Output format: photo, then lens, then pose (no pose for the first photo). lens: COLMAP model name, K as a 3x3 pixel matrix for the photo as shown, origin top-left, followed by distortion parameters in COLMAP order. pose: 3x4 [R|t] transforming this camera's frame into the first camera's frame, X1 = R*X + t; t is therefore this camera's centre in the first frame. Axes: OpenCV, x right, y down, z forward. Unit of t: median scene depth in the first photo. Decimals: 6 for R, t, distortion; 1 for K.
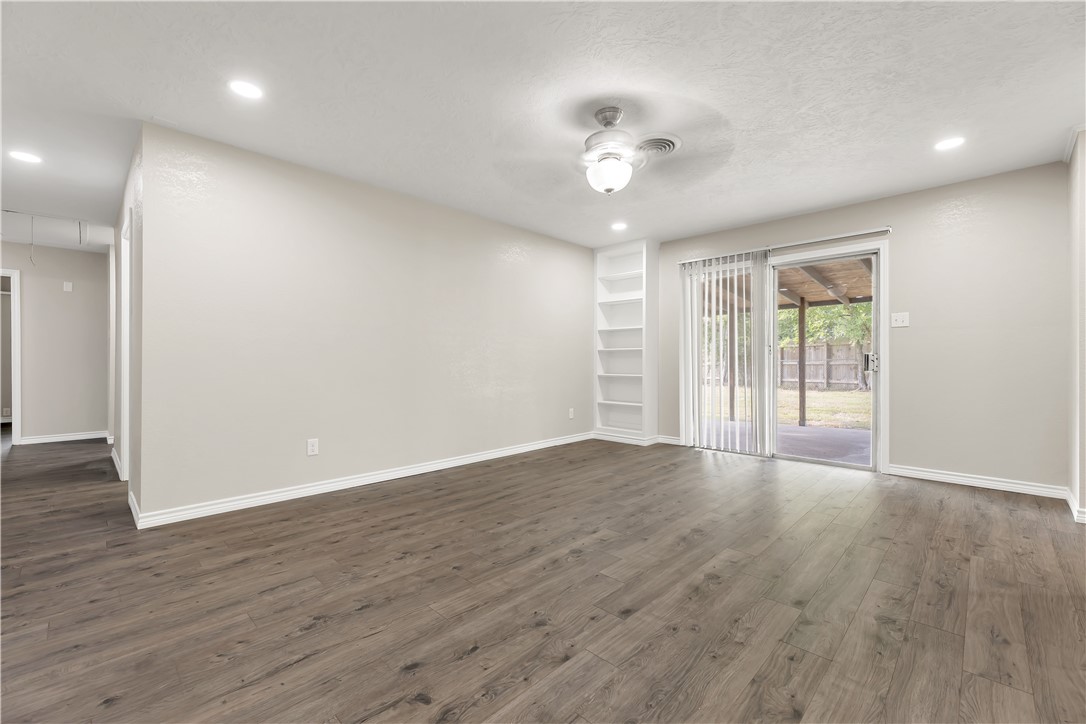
lens RADIAL K [[442.8, 0, 544.2], [0, 442.8, 360.3], [0, 0, 1]] dist [-0.002781, -0.000439]
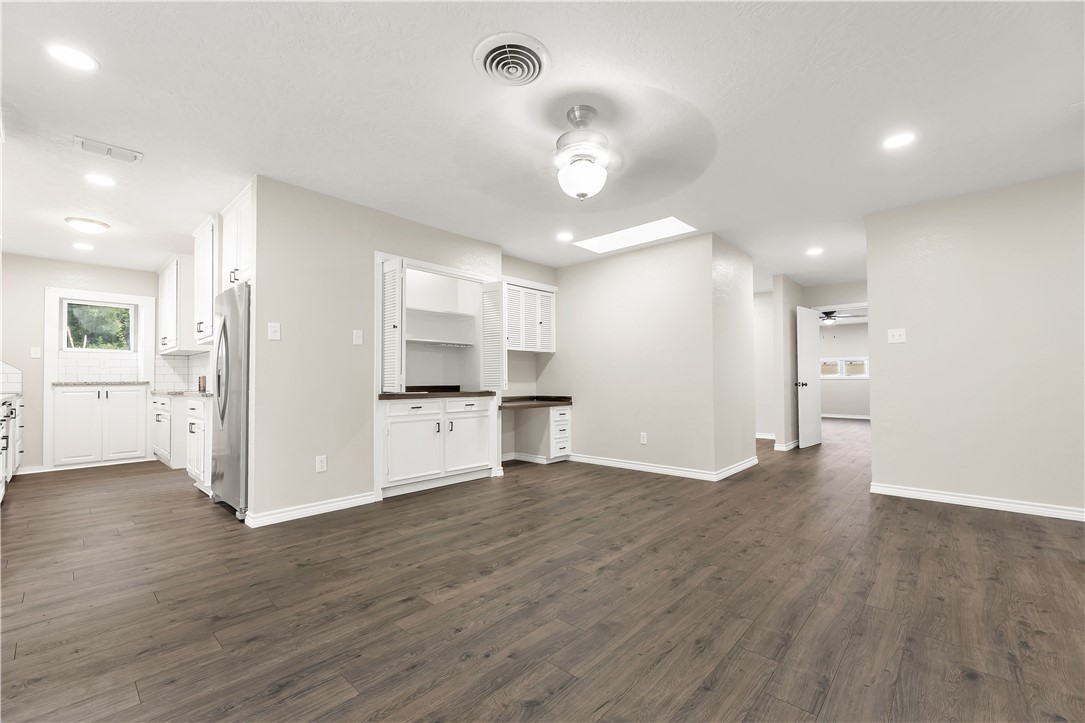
lens RADIAL K [[442.4, 0, 544.0], [0, 442.4, 369.3], [0, 0, 1]] dist [-0.002781, -0.000439]
pose [[-0.999521, 0.006065, -0.030347, 0.281814], [0.006960, 0.999541, -0.029485, 0.005692], [0.030154, -0.029682, -0.999104, 2.103837]]
